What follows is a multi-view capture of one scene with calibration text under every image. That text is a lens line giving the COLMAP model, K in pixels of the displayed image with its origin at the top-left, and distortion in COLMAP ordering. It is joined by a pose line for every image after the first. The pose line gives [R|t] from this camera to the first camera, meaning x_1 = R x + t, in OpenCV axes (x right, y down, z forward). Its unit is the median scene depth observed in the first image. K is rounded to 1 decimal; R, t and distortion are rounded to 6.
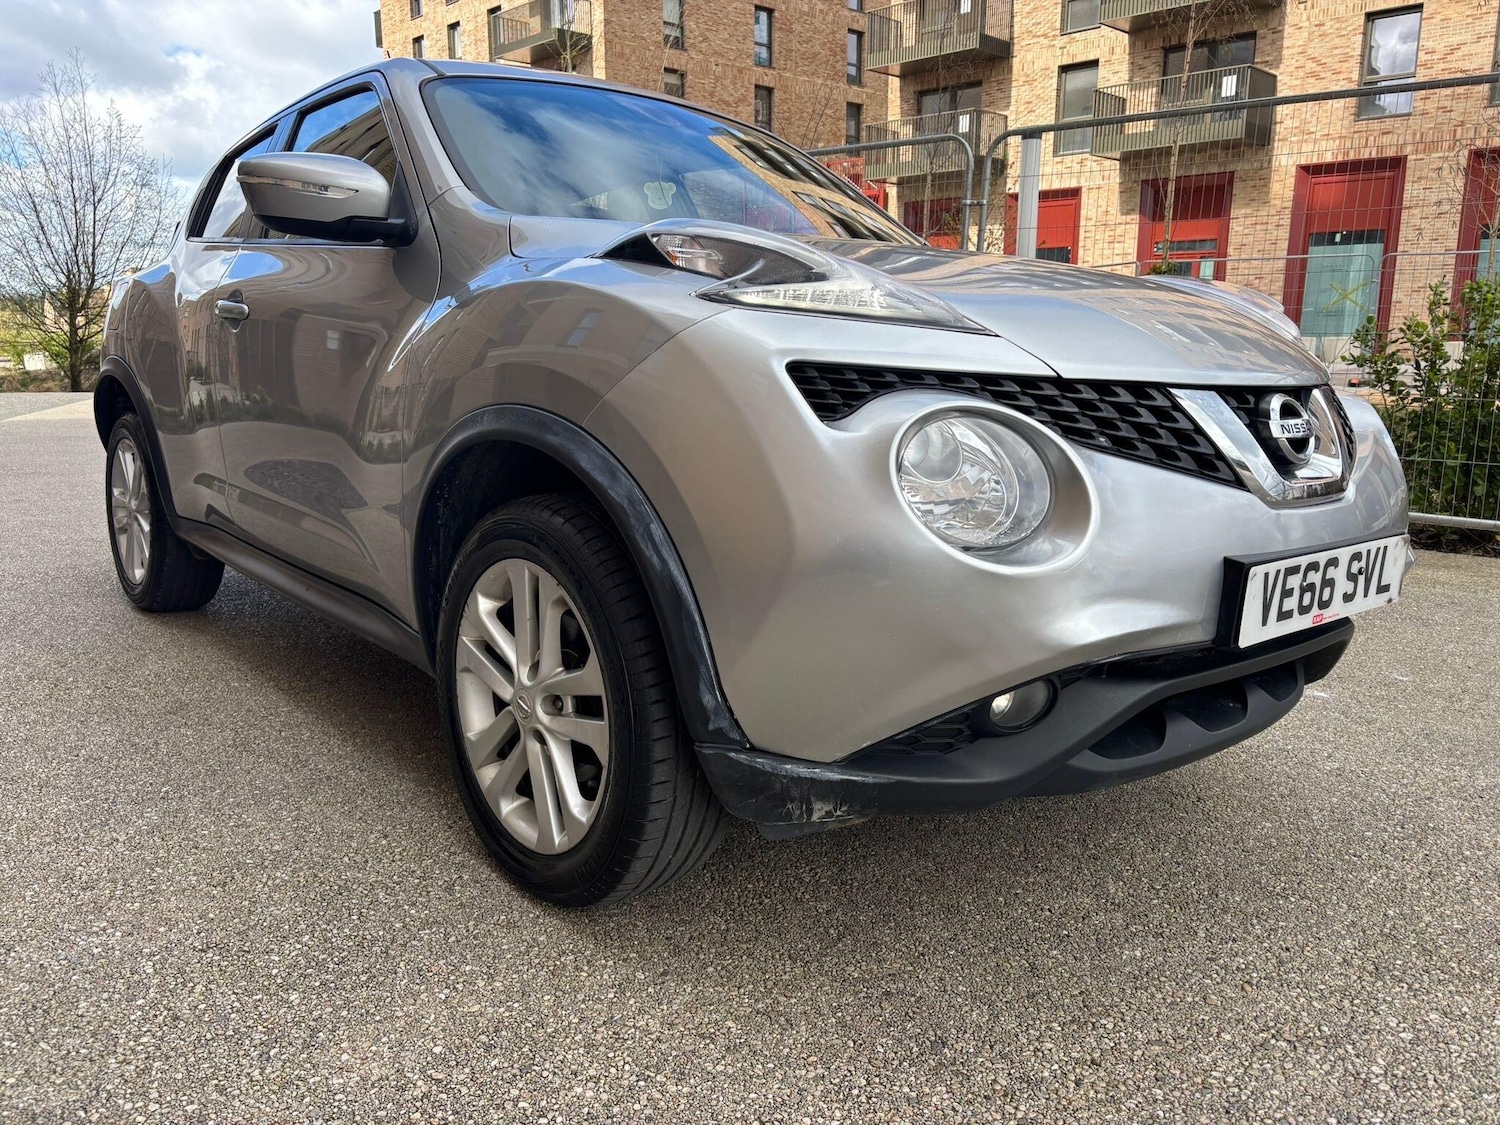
lens RADIAL K [[1167.4, 0, 750.0], [0, 1167.4, 573.7], [0, 0, 1]] dist [0.041010, -0.051296]
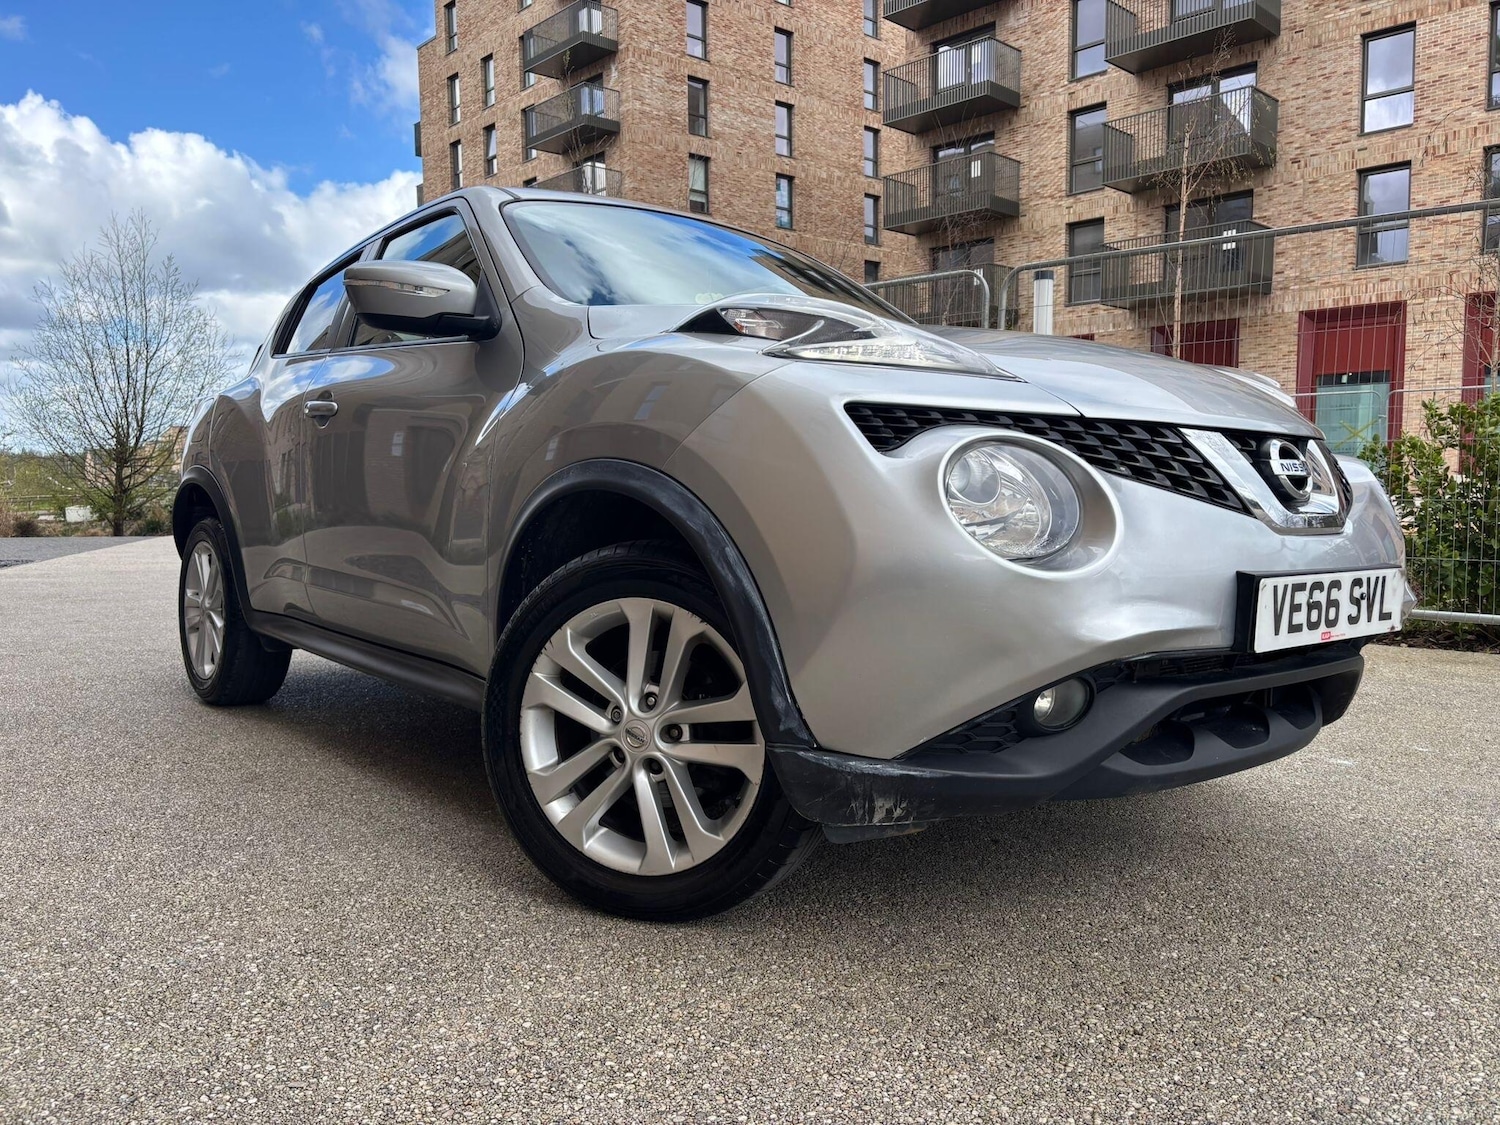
lens RADIAL K [[1167.4, 0, 768.1], [0, 1167.4, 577.5], [0, 0, 1]] dist [0.041010, -0.051296]
pose [[0.999939, -0.009765, -0.005176, -0.023927], [0.009072, 0.992703, -0.120247, 0.082393], [0.006312, 0.120193, 0.992730, -0.074807]]
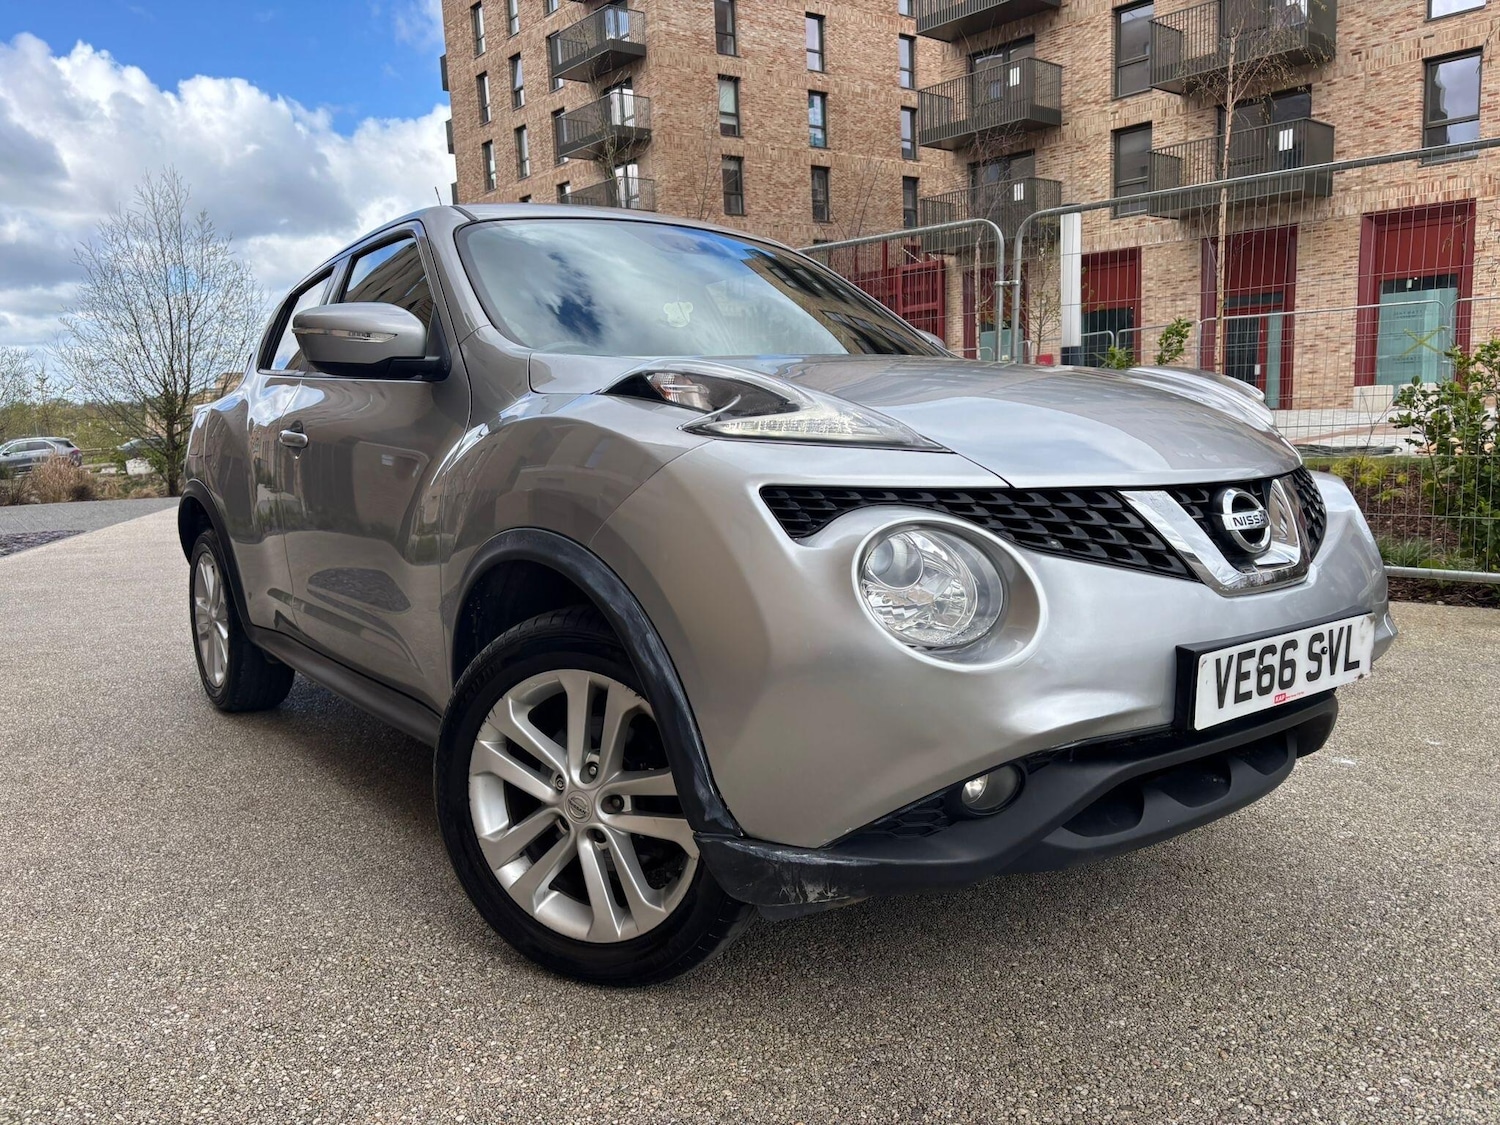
lens RADIAL K [[1167.4, 0, 746.1], [0, 1167.4, 588.3], [0, 0, 1]] dist [0.041010, -0.051296]
pose [[0.997063, -0.036613, -0.067269, 0.058916], [0.033309, 0.998213, -0.049603, -0.018031], [0.068965, 0.047217, 0.996501, -0.066165]]
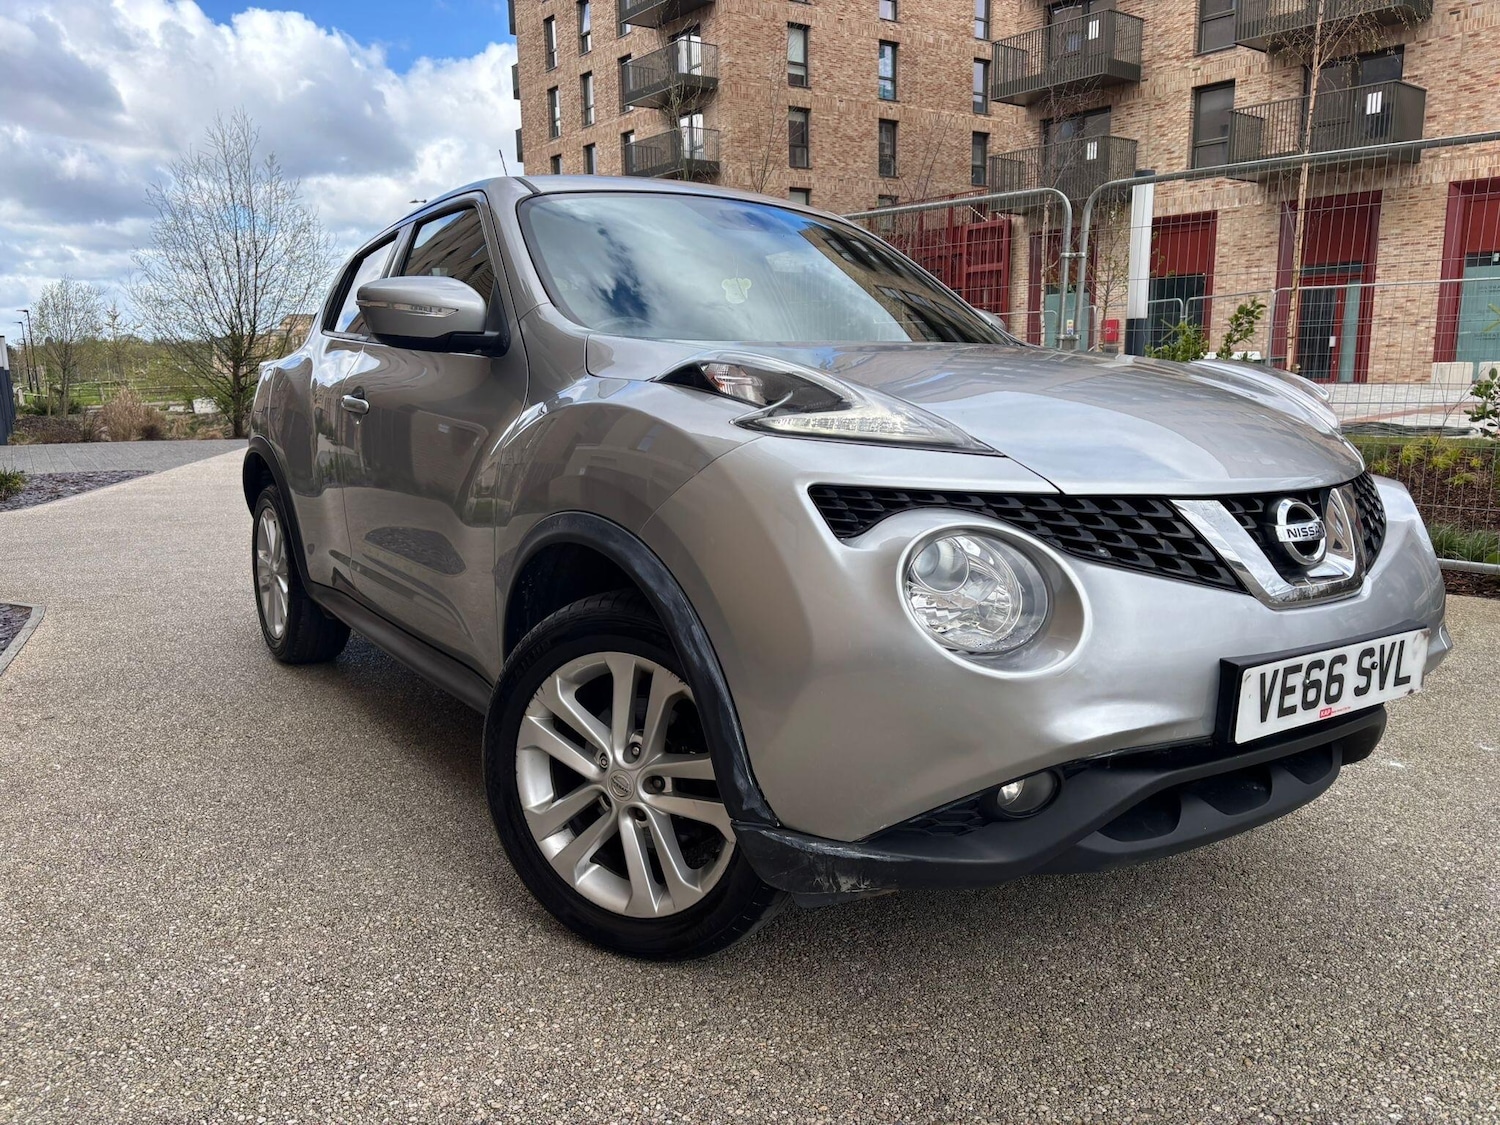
lens RADIAL K [[1167.4, 0, 739.8], [0, 1167.4, 590.2], [0, 0, 1]] dist [0.041010, -0.051296]
pose [[0.993331, 0.004083, -0.115222, 0.062526], [-0.005426, 0.999921, -0.011341, -0.042035], [0.115167, 0.011891, 0.993275, -0.077130]]
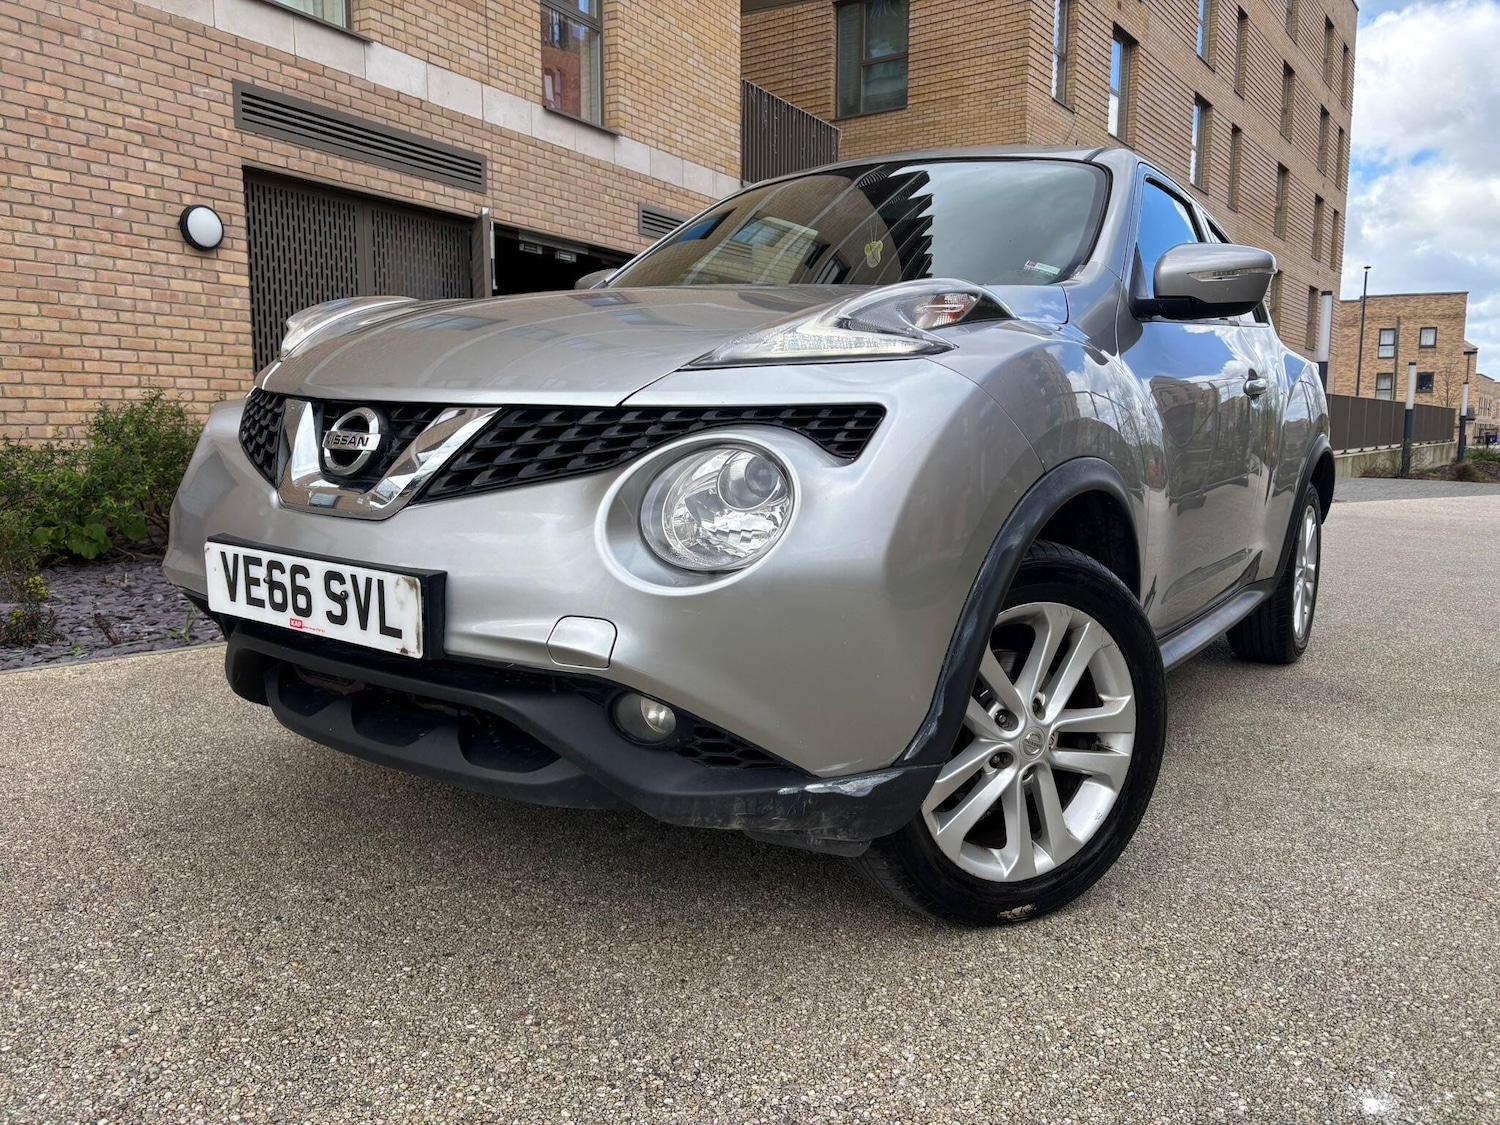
lens RADIAL K [[1122.8, 0, 754.5], [0, 1122.8, 560.4], [0, 0, 1]] dist [0.046431, -0.052687]
pose [[0.258182, 0.111325, -0.959661, 1.123771], [-0.217318, 0.974573, 0.054589, -0.114555], [0.941337, 0.194457, 0.275810, 0.810610]]
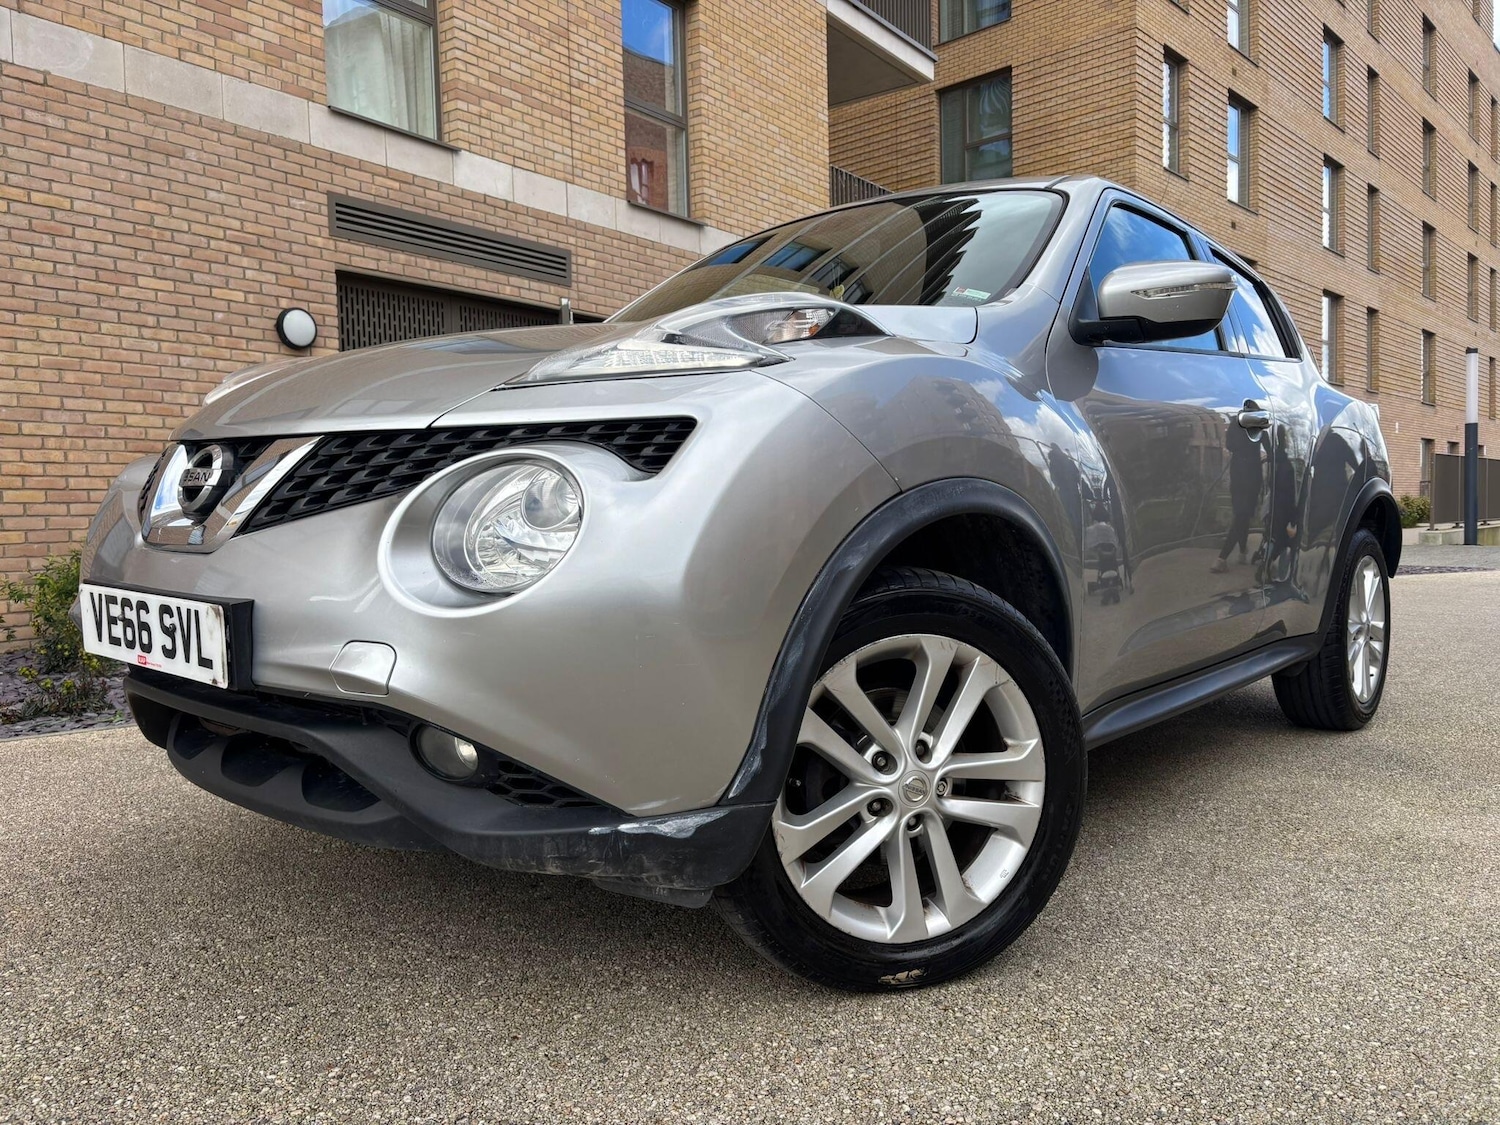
lens RADIAL K [[1122.8, 0, 737.0], [0, 1122.8, 576.4], [0, 0, 1]] dist [0.046431, -0.052687]
pose [[0.133577, 0.046772, -0.989934, 1.124422], [-0.198598, 0.979887, 0.019499, -0.114146], [0.970936, 0.193995, 0.140179, 0.999613]]
